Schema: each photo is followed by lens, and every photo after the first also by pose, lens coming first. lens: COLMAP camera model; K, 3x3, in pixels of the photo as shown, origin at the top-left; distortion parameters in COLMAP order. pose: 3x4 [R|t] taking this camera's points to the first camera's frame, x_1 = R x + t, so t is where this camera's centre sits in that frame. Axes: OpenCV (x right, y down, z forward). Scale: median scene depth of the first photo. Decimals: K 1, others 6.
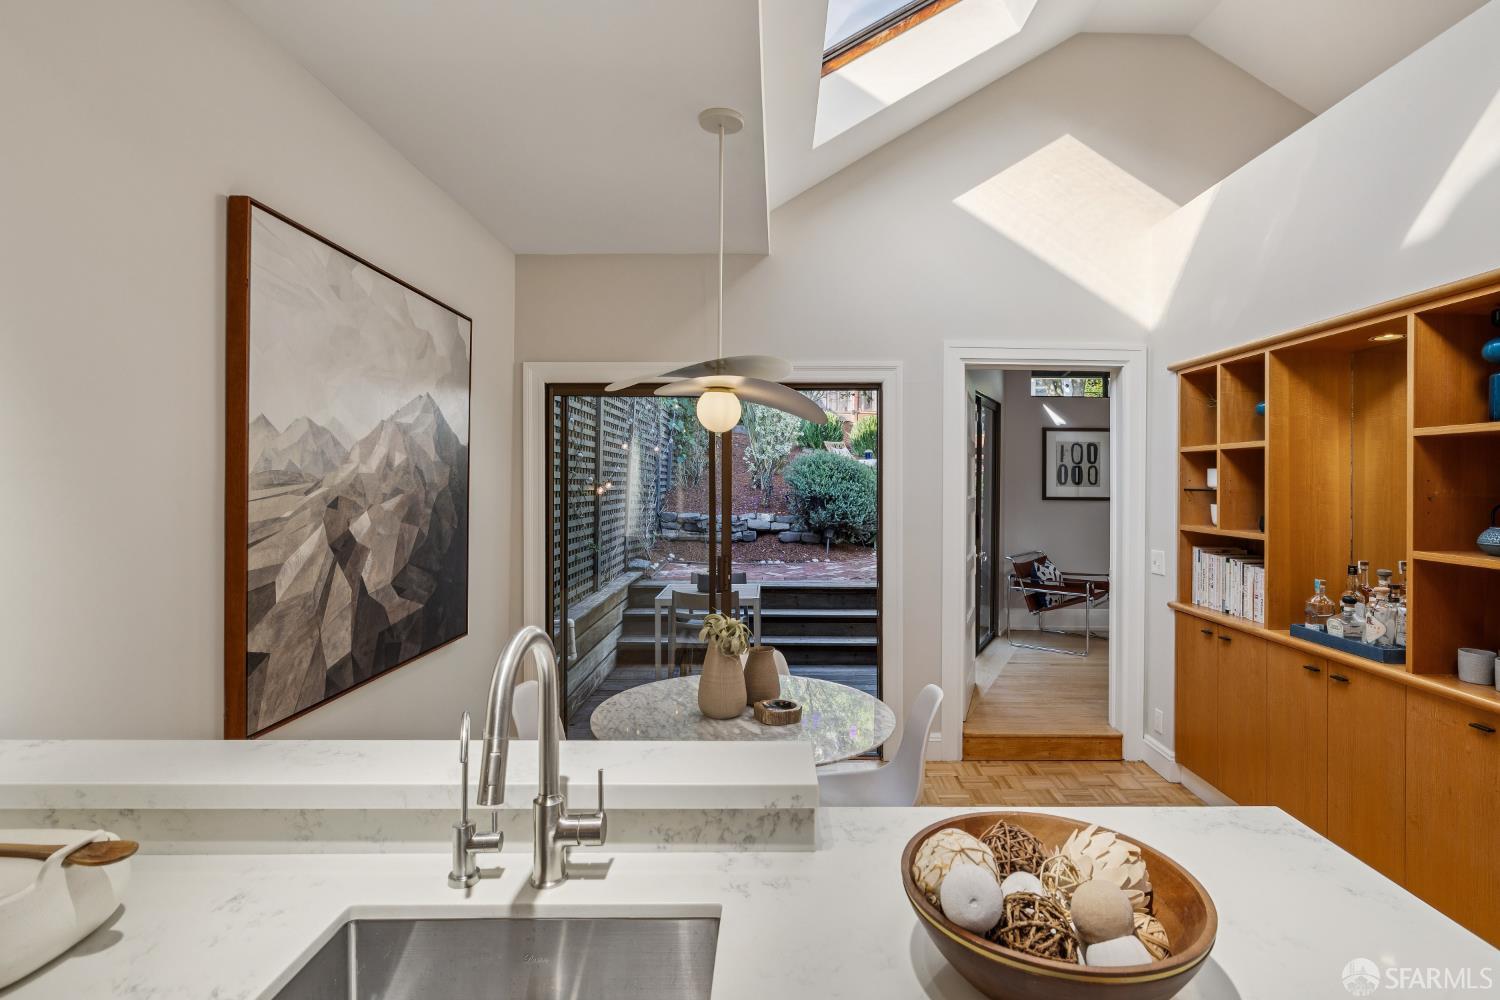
lens RADIAL K [[721.7, 0, 771.9], [0, 721.7, 488.8], [0, 0, 1]] dist [0.002050, -0.000620]
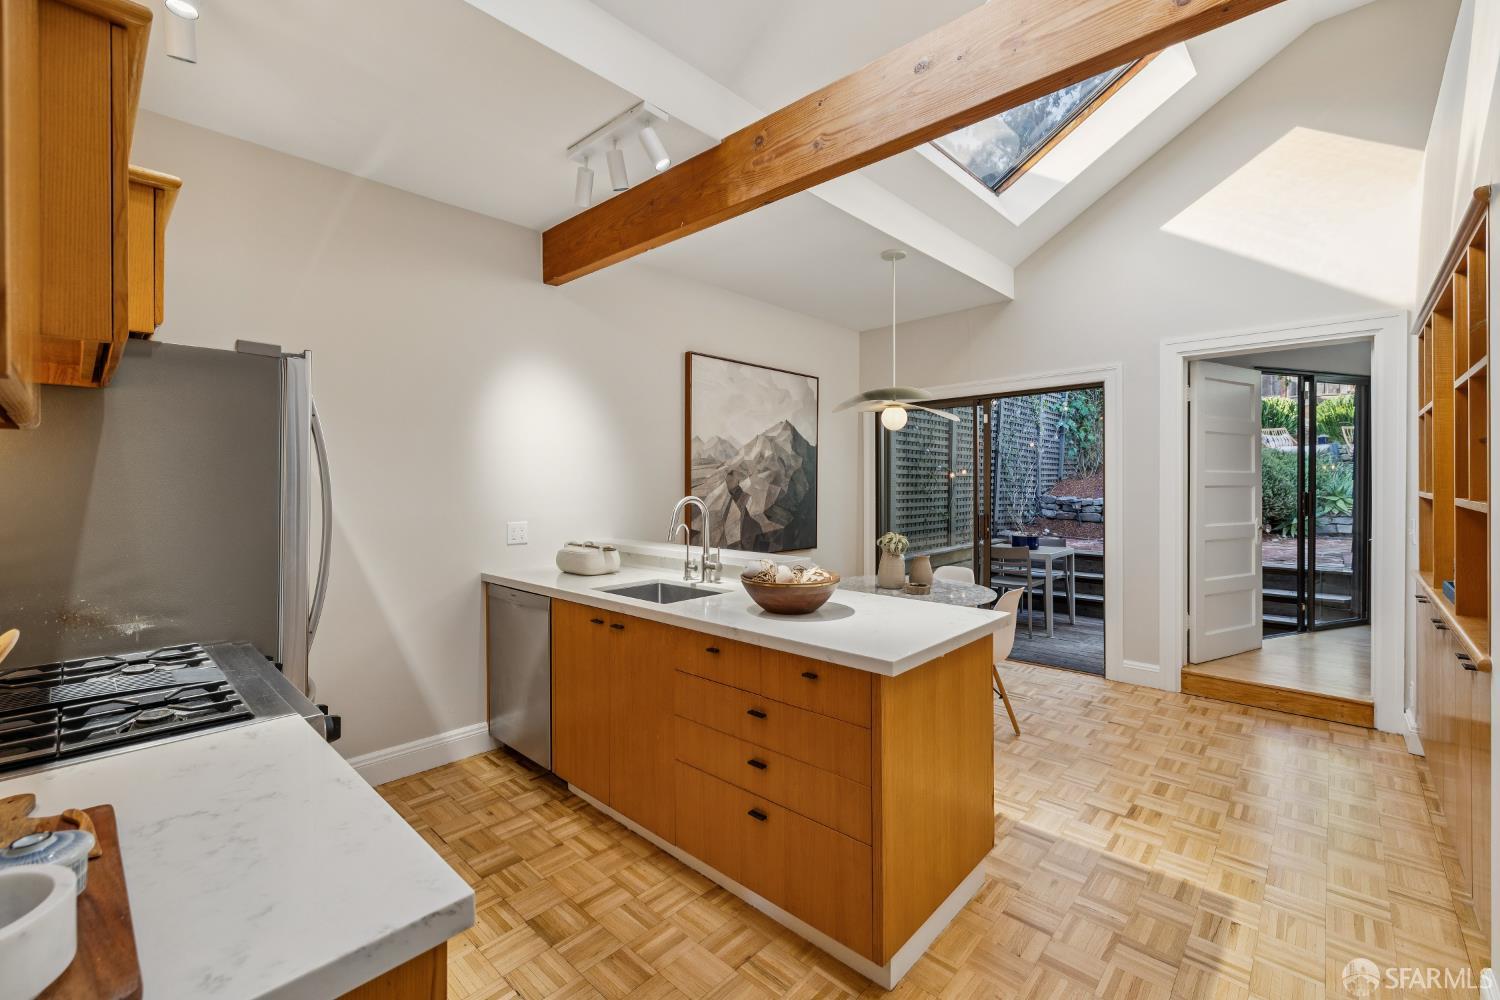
lens RADIAL K [[627.8, 0, 774.8], [0, 627.8, 479.2], [0, 0, 1]] dist [-0.000763, -0.000511]
pose [[0.740756, -0.013930, -0.671629, 0.654534], [0.003653, 0.999854, -0.016709, 0.058224], [0.671764, 0.009924, 0.740699, -0.295249]]
